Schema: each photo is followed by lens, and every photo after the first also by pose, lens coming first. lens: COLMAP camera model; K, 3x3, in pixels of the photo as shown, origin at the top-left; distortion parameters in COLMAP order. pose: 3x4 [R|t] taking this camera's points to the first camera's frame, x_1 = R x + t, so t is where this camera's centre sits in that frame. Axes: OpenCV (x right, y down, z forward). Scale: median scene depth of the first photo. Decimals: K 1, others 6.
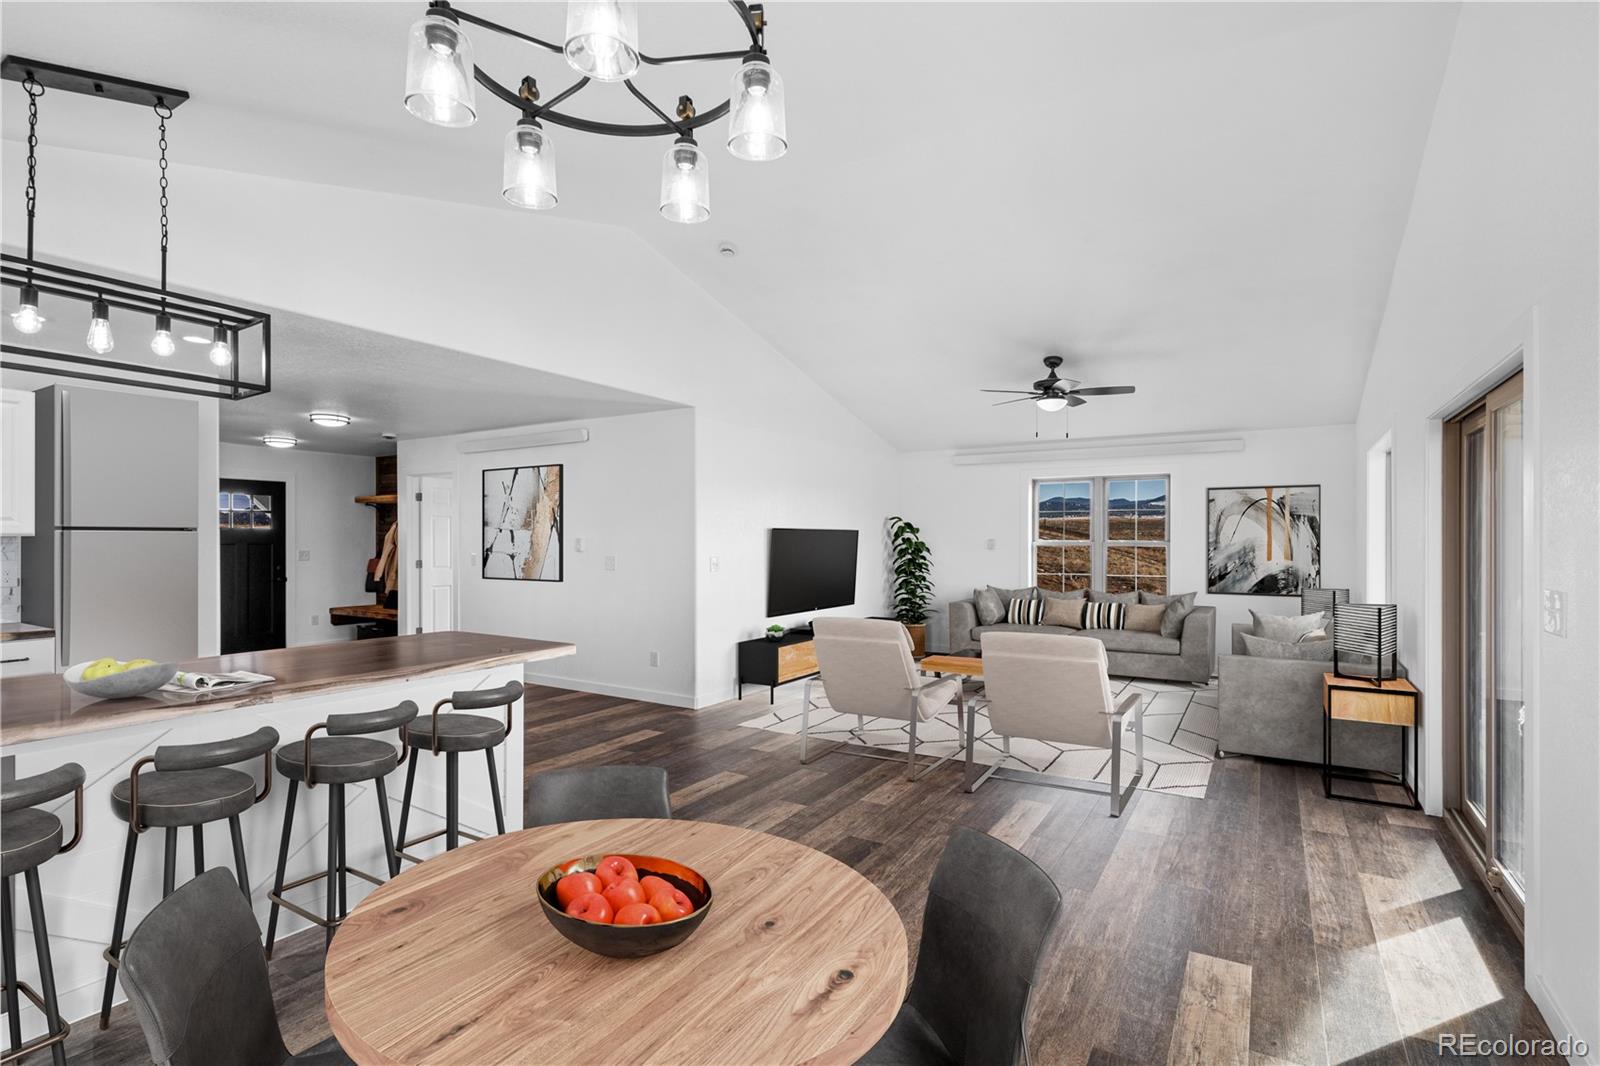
lens RADIAL K [[760.0, 0, 798.9], [0, 760.0, 529.7], [0, 0, 1]] dist [0.000291, 0.000017]
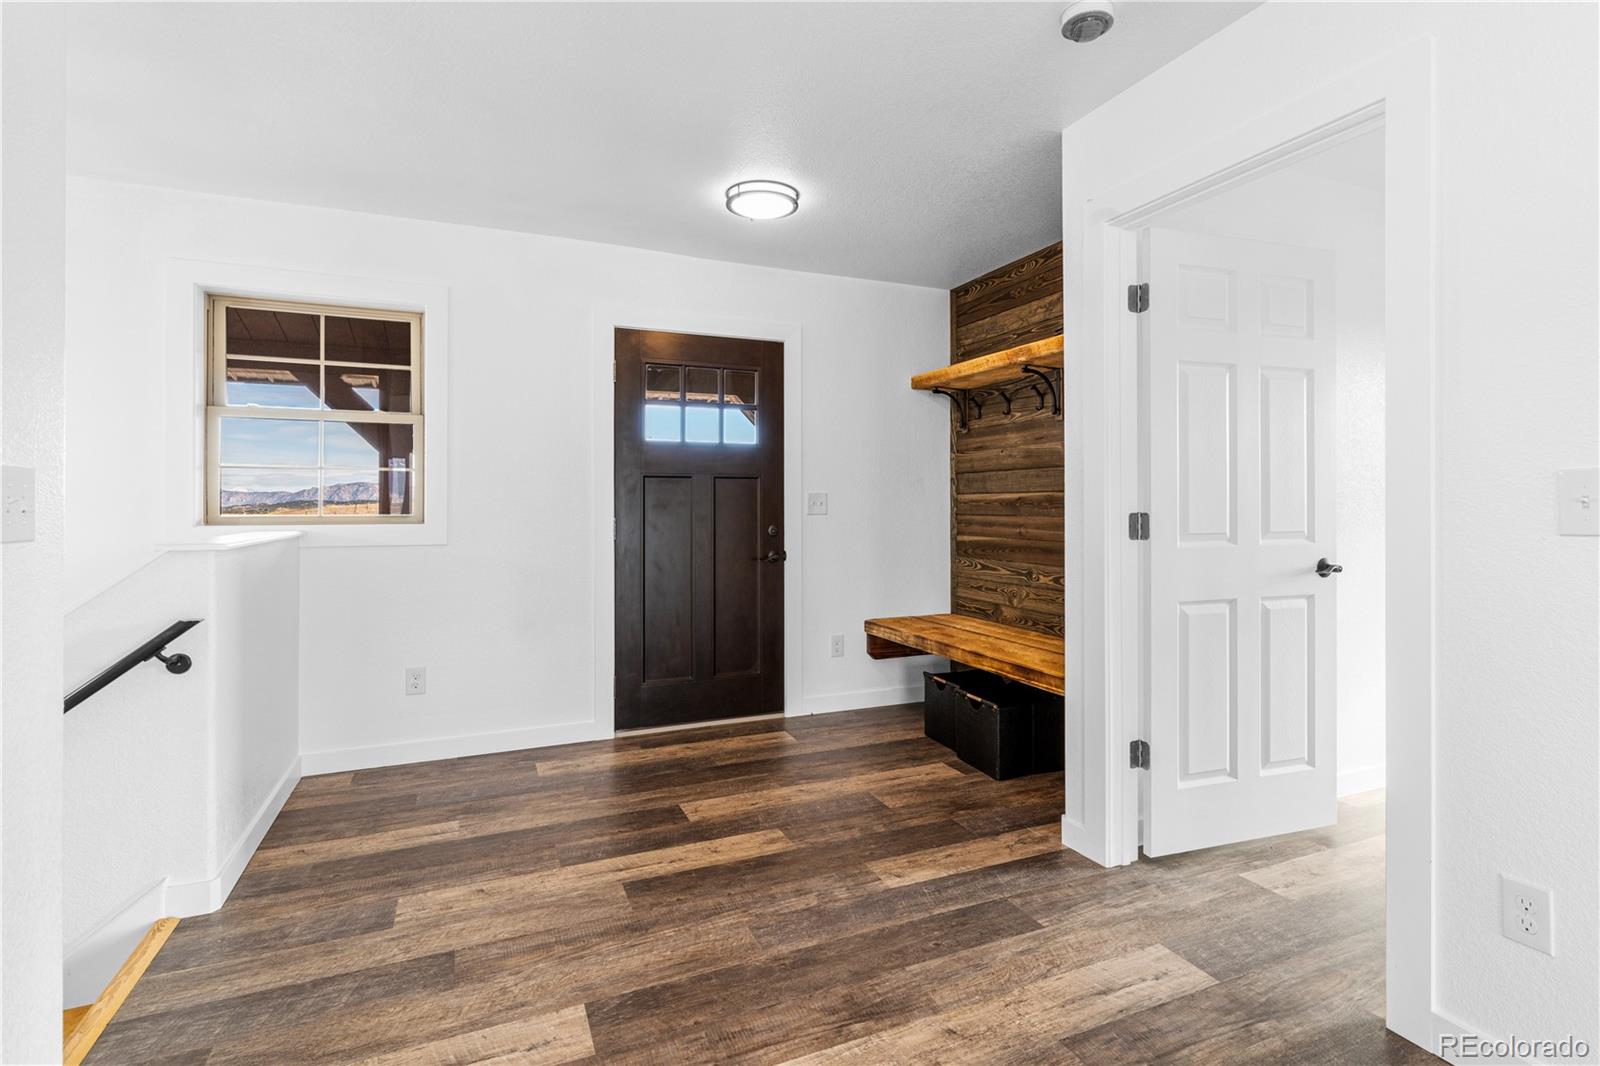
lens RADIAL K [[769.5, 0, 797.4], [0, 769.5, 500.8], [0, 0, 1]] dist [-0.000380, 0.000133]
pose [[0.821178, -0.003848, -0.570659, -0.391134], [0.005054, 0.999987, 0.000530, 0.031389], [0.570649, -0.003319, 0.821187, 0.604270]]
